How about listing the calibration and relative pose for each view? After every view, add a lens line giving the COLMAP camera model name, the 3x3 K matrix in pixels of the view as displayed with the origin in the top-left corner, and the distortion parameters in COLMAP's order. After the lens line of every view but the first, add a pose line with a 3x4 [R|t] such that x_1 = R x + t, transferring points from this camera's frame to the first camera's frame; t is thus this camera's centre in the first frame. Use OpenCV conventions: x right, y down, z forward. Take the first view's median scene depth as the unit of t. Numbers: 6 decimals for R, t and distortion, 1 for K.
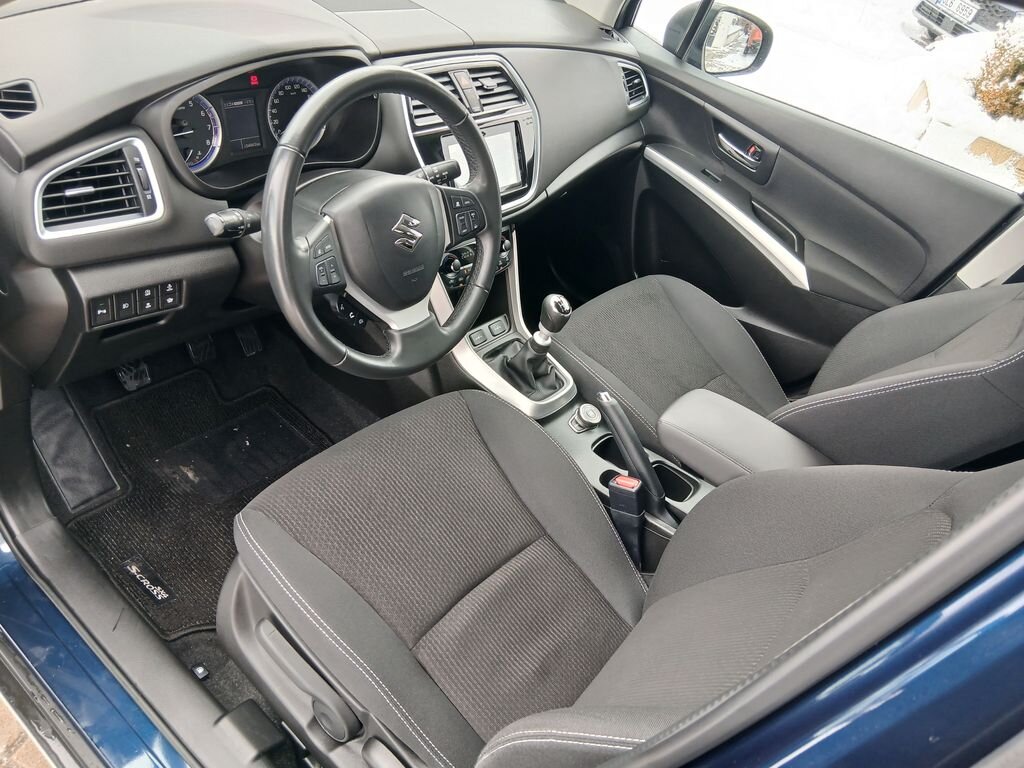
lens RADIAL K [[767.5, 0, 512.0], [0, 767.5, 384.0], [0, 0, 1]] dist [0.090617, -0.143632]
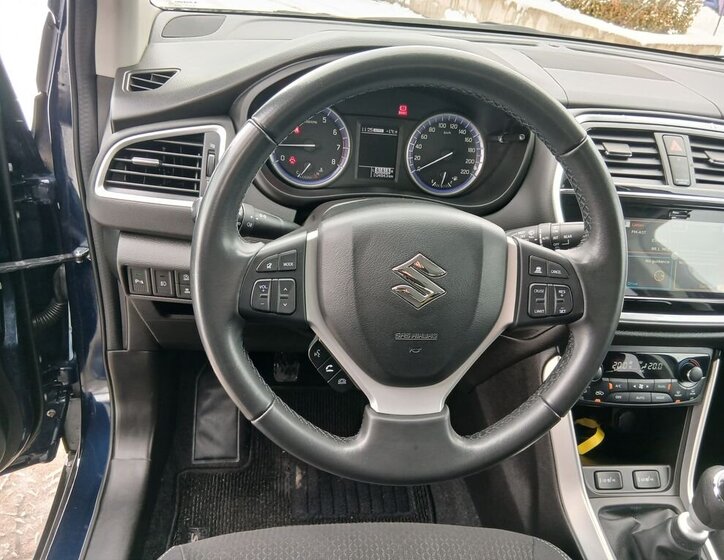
lens RADIAL K [[567.1, 0, 362.0], [0, 567.1, 280.0], [0, 0, 1]] dist [0.071306, -0.120413]
pose [[0.708443, 0.225864, -0.668651, 0.122882], [-0.392379, 0.913542, -0.107143, -0.093694], [0.586641, 0.338269, 0.735817, 0.456358]]
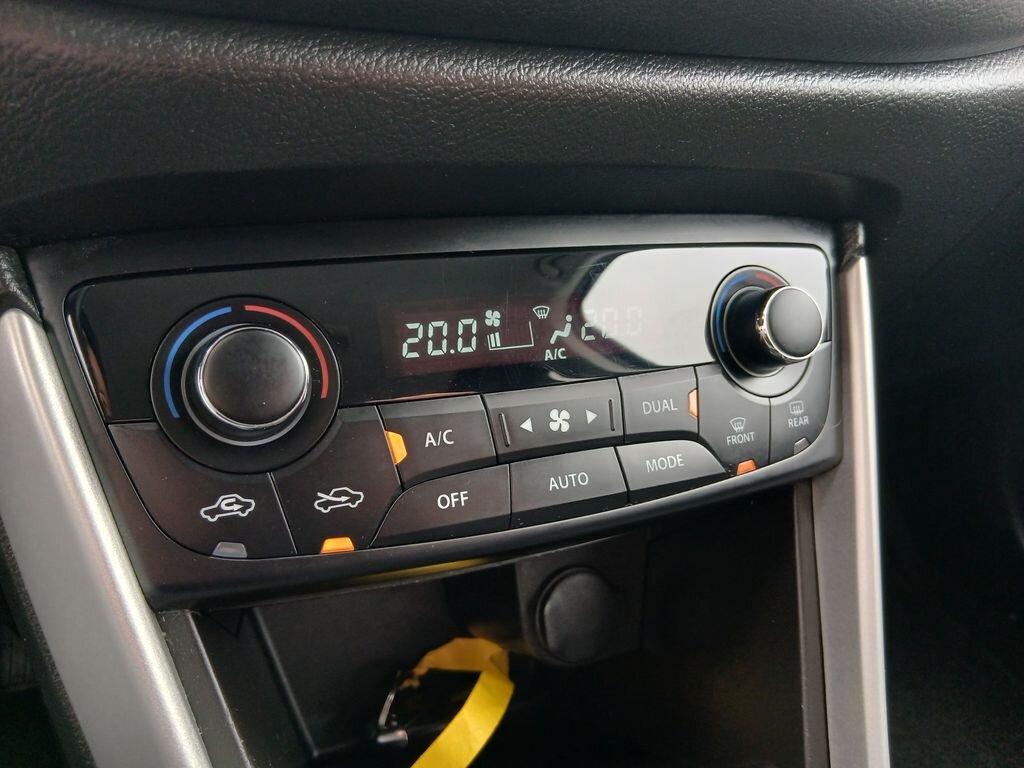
lens RADIAL K [[767.5, 0, 512.0], [0, 767.5, 384.0], [0, 0, 1]] dist [0.090617, -0.143632]
pose [[0.884188, 0.028914, -0.466235, 0.017823], [-0.178439, 0.943300, -0.279900, -0.132979], [0.431707, 0.330679, 0.839214, 0.964272]]
